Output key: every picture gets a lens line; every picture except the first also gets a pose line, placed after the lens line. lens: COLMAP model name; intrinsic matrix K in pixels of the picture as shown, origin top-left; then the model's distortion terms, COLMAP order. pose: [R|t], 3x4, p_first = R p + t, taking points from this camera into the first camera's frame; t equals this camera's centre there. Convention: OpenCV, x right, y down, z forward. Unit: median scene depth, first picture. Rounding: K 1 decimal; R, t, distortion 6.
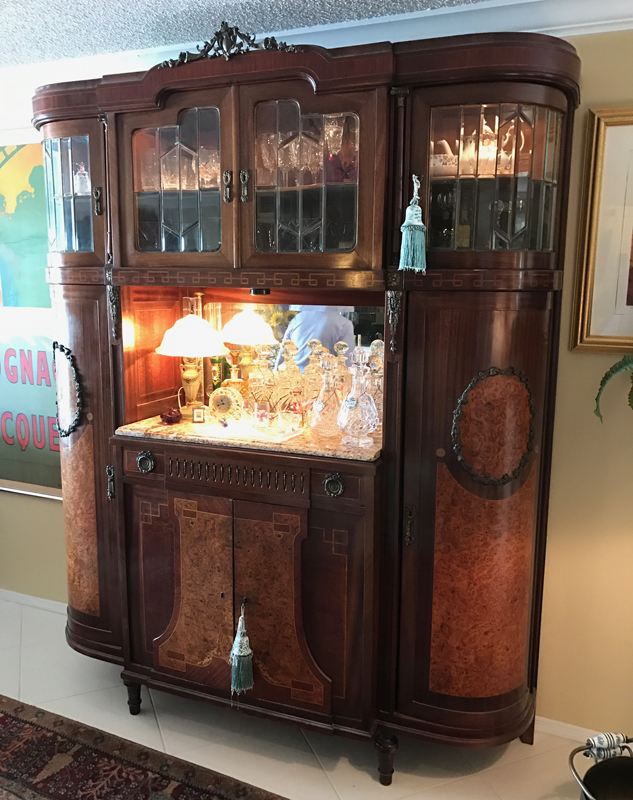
lens RADIAL K [[693.7, 0, 315.3], [0, 693.7, 401.1], [0, 0, 1]] dist [-0.004505, 0.003939]
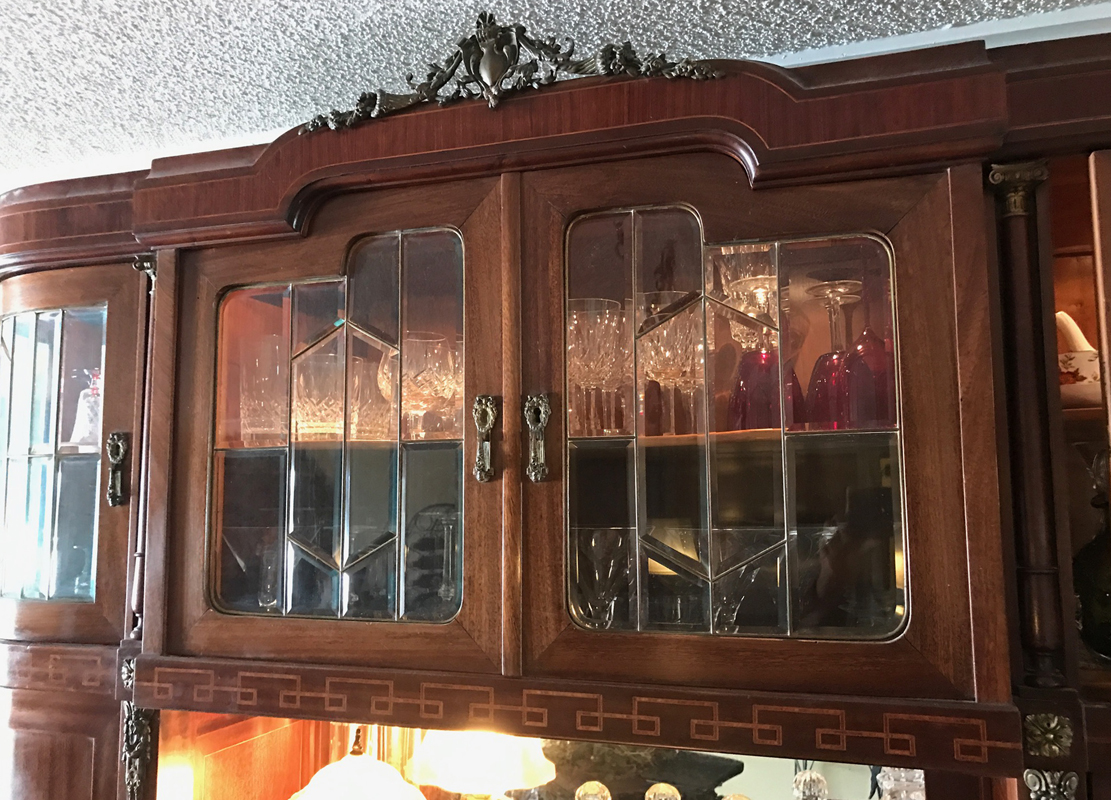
lens RADIAL K [[927.0, 0, 557.4], [0, 927.0, 399.3], [0, 0, 1]] dist [0.003743, -0.014388]
pose [[0.997484, -0.009619, 0.070230, -0.123010], [0.028513, 0.961512, -0.273280, -0.199935], [-0.064899, 0.274595, 0.959367, 0.545941]]
